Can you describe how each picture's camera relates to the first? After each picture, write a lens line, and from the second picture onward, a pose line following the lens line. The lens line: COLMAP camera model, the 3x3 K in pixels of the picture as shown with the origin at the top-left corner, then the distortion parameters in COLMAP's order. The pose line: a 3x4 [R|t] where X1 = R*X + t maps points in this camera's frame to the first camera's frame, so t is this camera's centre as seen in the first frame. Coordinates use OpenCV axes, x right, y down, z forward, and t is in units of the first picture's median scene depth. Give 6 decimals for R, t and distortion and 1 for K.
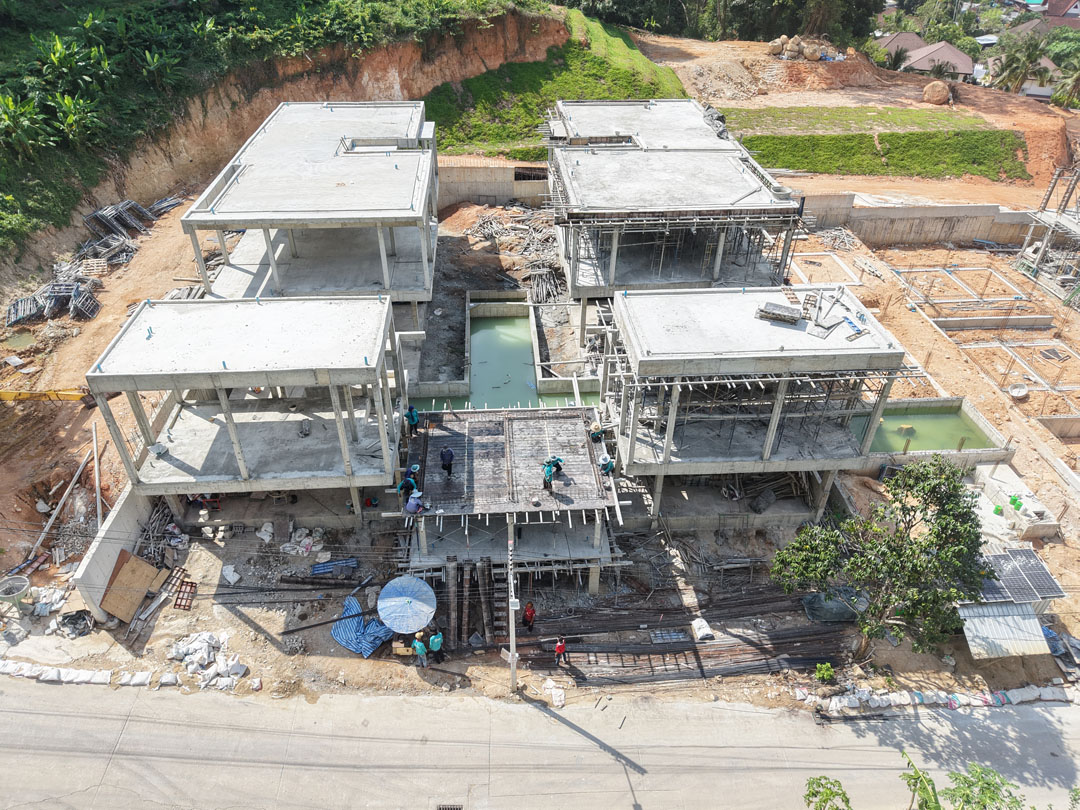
lens RADIAL K [[722.2, 0, 534.3], [0, 722.2, 405.5], [0, 0, 1]] dist [0.021898, -0.017576]
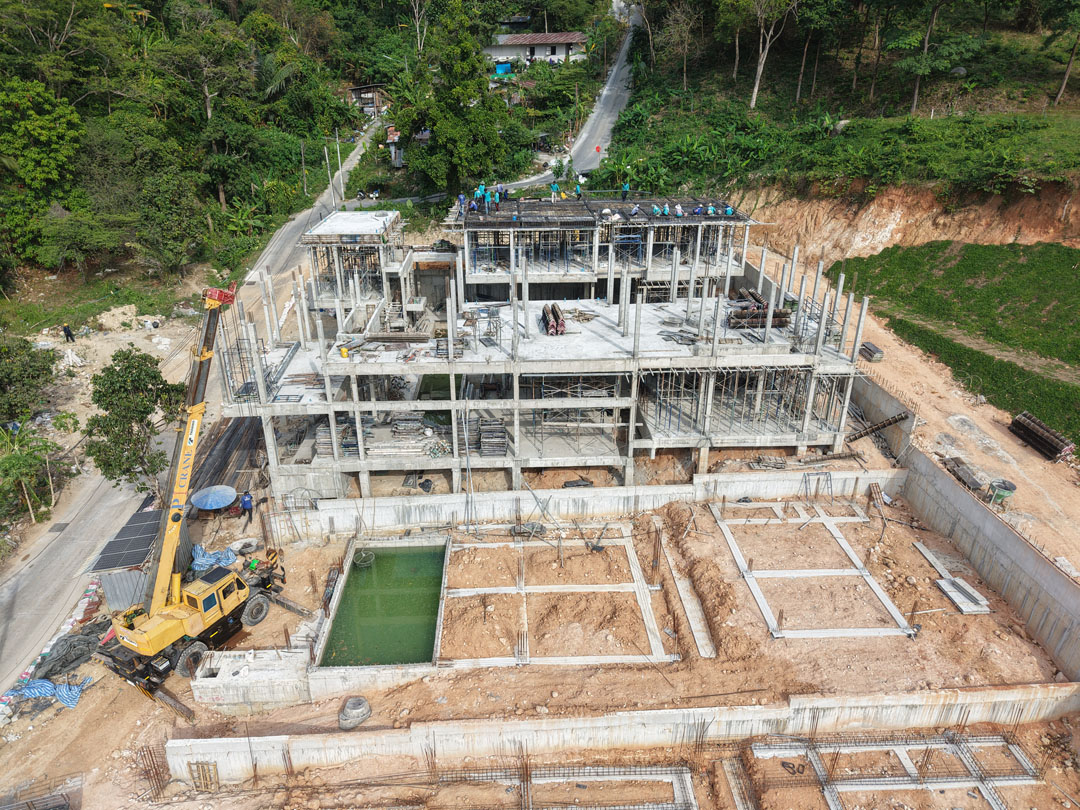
lens RADIAL K [[722.2, 0, 533.3], [0, 722.2, 411.8], [0, 0, 1]] dist [0.021898, -0.017576]
pose [[-0.026317, 0.409954, -0.911726, 0.999250], [-0.585827, 0.732694, 0.346363, -0.421048], [0.810009, 0.543229, 0.220880, 0.726861]]
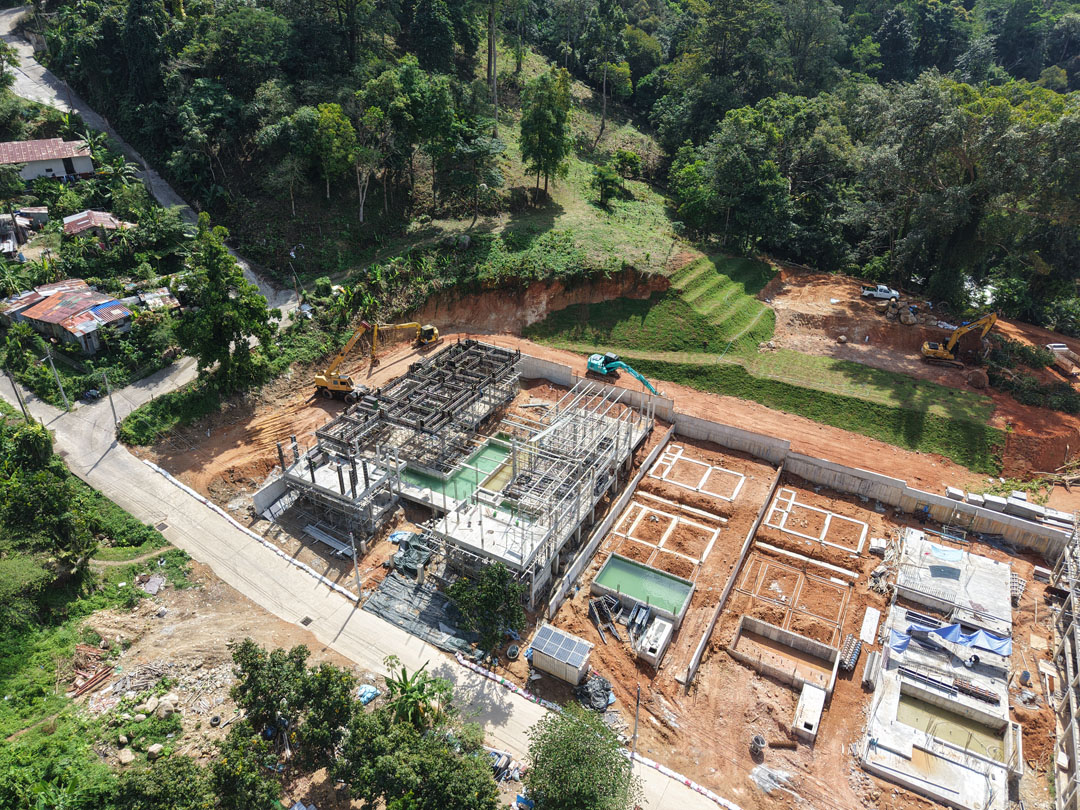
lens RADIAL K [[722.2, 0, 533.0], [0, 722.2, 405.9], [0, 0, 1]] dist [0.021898, -0.017576]
pose [[0.836603, 0.272465, -0.475246, 0.865697], [-0.318806, 0.947651, -0.017913, -0.222078], [0.445486, 0.166498, 0.879671, -0.602747]]
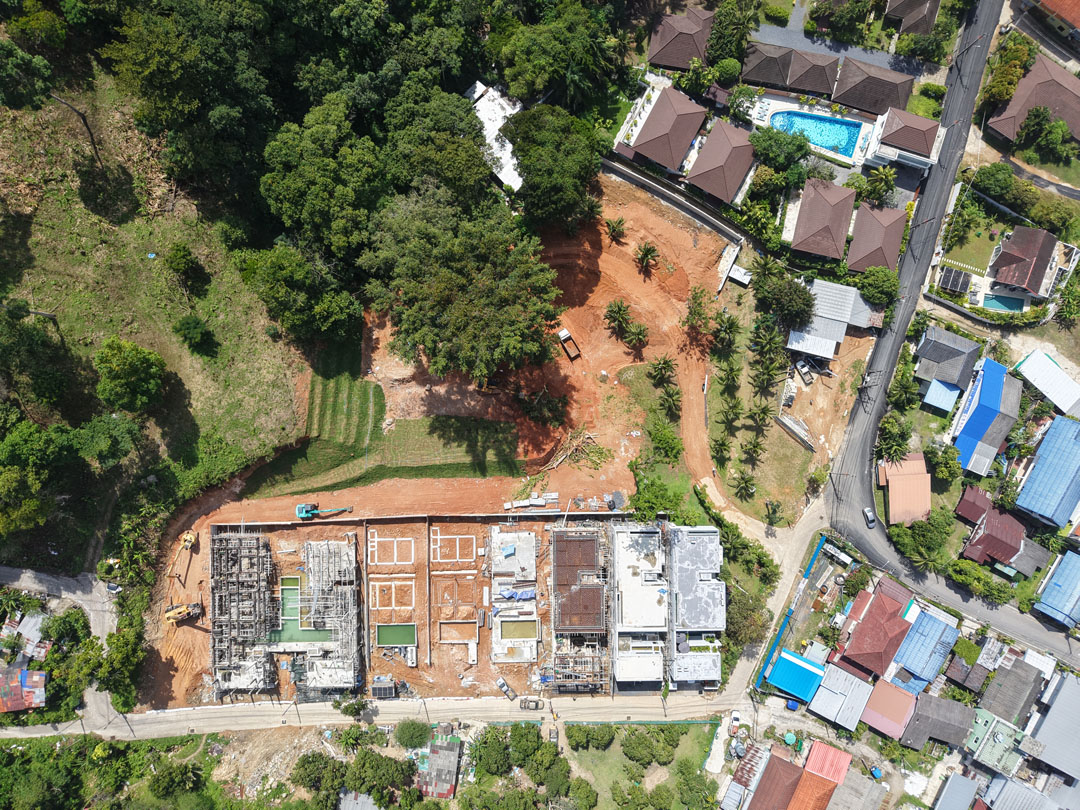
lens RADIAL K [[722.2, 0, 534.7], [0, 722.2, 407.8], [0, 0, 1]] dist [0.021898, -0.017576]
pose [[0.998456, 0.055461, 0.003041, 1.031613], [-0.035022, 0.586115, 0.809471, -3.401870], [0.043111, -0.808328, 0.587152, -0.251543]]
